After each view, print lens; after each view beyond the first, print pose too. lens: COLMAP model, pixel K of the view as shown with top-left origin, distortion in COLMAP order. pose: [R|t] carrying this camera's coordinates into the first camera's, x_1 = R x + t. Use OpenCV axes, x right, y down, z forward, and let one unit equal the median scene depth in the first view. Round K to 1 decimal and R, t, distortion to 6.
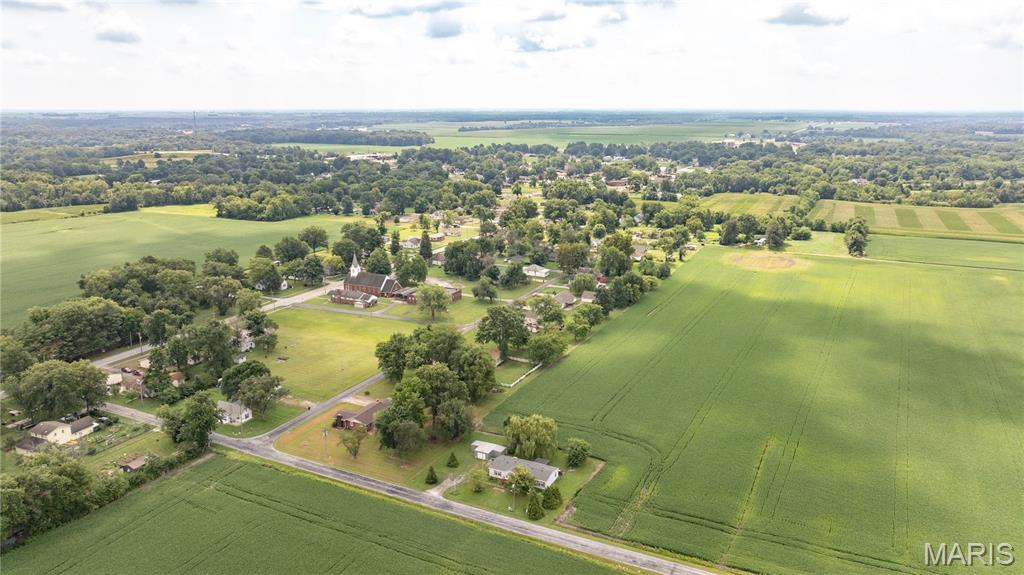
lens RADIAL K [[729.9, 0, 511.0], [0, 729.9, 253.2], [0, 0, 1]] dist [-0.019415, 0.003291]
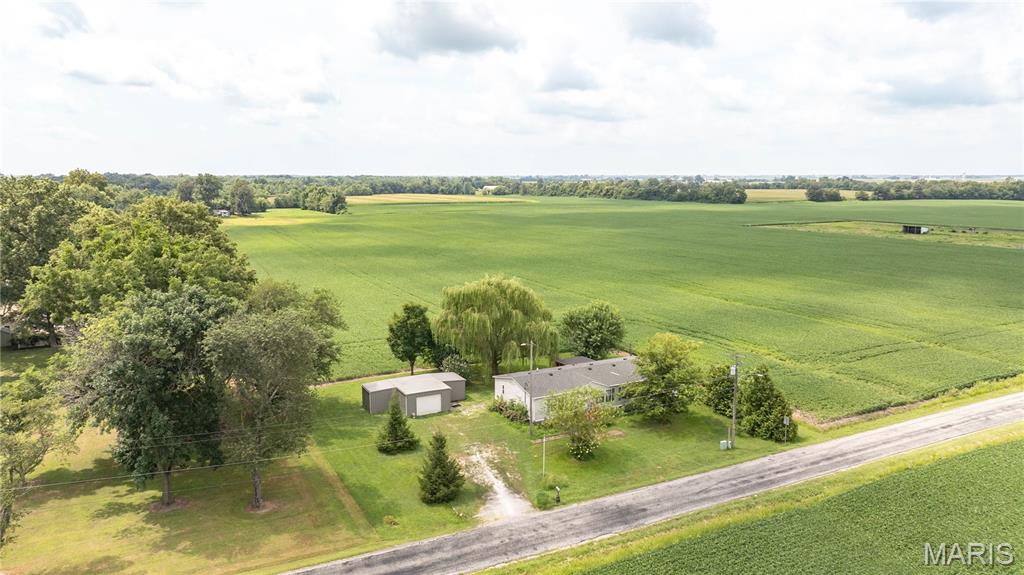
lens RADIAL K [[729.9, 0, 511.0], [0, 729.9, 253.2], [0, 0, 1]] dist [-0.019415, 0.003291]
pose [[0.577281, -0.085001, 0.812109, -0.320939], [0.163481, 0.986461, -0.012960, 0.240939], [-0.800013, 0.140246, 0.583361, 0.838920]]
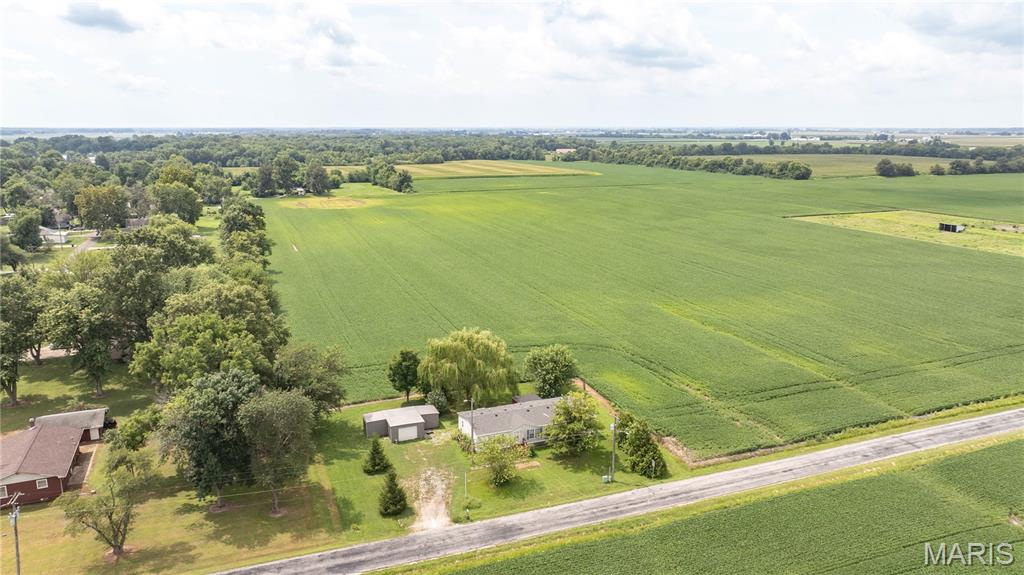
lens RADIAL K [[741.6, 0, 511.8], [0, 741.6, 240.2], [0, 0, 1]] dist [-0.014022, -0.001269]
pose [[0.664652, -0.114675, 0.738300, -0.371501], [0.150936, 0.988386, 0.017640, 0.171565], [-0.731748, 0.099711, 0.674242, 0.678256]]
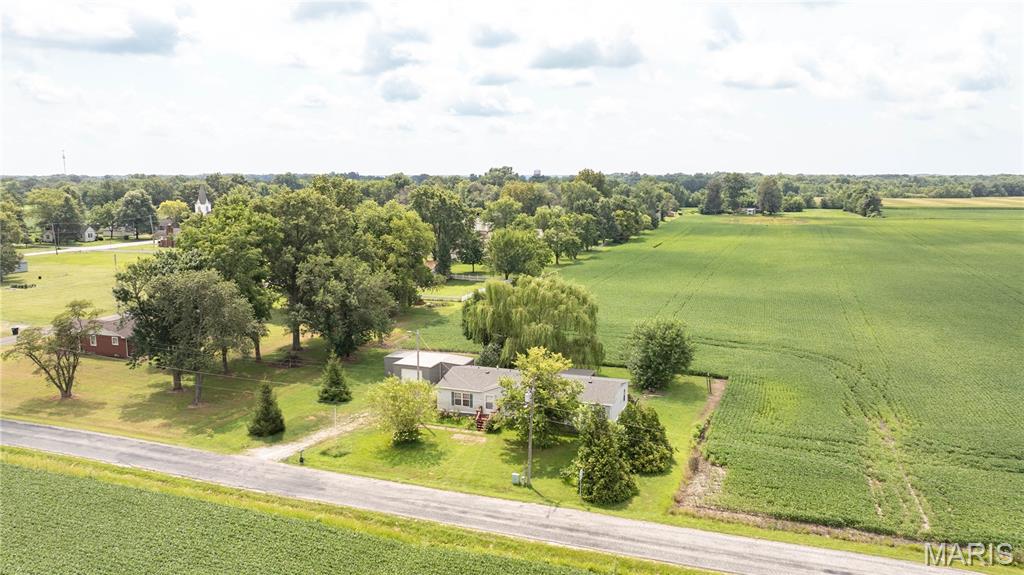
lens RADIAL K [[729.0, 0, 512.0], [0, 729.0, 287.5], [0, 0, 1]] dist [-0.013315, -0.001803]
pose [[0.992519, -0.019920, 0.120454, -0.036912], [0.025973, 0.998466, -0.048894, 0.276606], [-0.119296, 0.051657, 0.991514, 0.672166]]
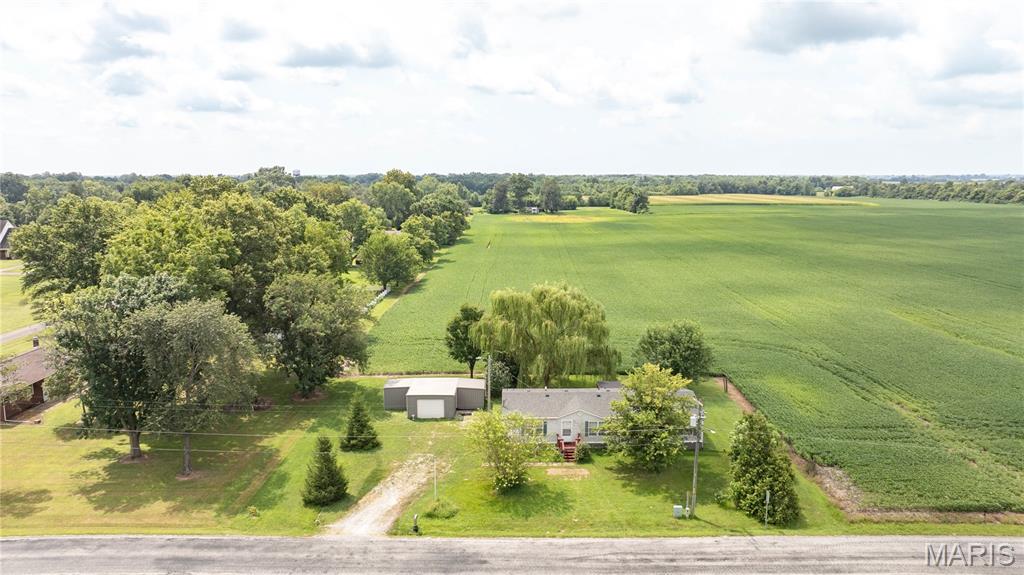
lens RADIAL K [[729.9, 0, 511.0], [0, 729.9, 253.2], [0, 0, 1]] dist [-0.019415, 0.003291]
pose [[0.890328, -0.048051, 0.452778, -0.173071], [0.091402, 0.993035, -0.074344, 0.259183], [-0.446052, 0.107575, 0.888519, 0.746775]]
